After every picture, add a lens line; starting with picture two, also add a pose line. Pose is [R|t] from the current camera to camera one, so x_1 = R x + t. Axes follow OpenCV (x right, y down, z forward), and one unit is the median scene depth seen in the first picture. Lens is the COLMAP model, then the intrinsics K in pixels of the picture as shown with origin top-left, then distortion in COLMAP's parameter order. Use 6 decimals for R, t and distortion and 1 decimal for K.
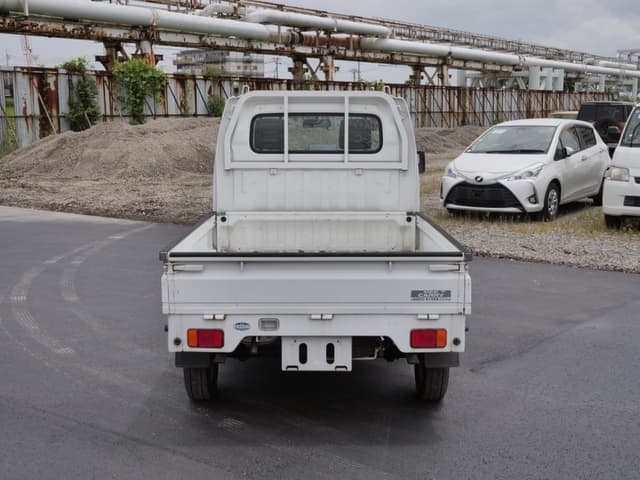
lens RADIAL K [[840.2, 0, 320.0], [0, 840.2, 240.0], [0, 0, 1]] dist [-0.010221, 0.066912]
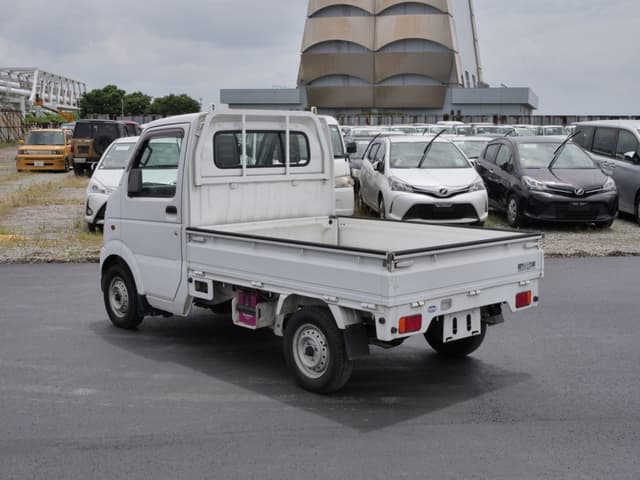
lens RADIAL K [[840.2, 0, 320.0], [0, 840.2, 240.0], [0, 0, 1]] dist [-0.010221, 0.066912]
pose [[0.748277, -0.082897, 0.658186, -0.674682], [0.096325, 0.995224, 0.015836, -0.019709], [-0.656355, 0.051550, 0.752689, 0.138540]]
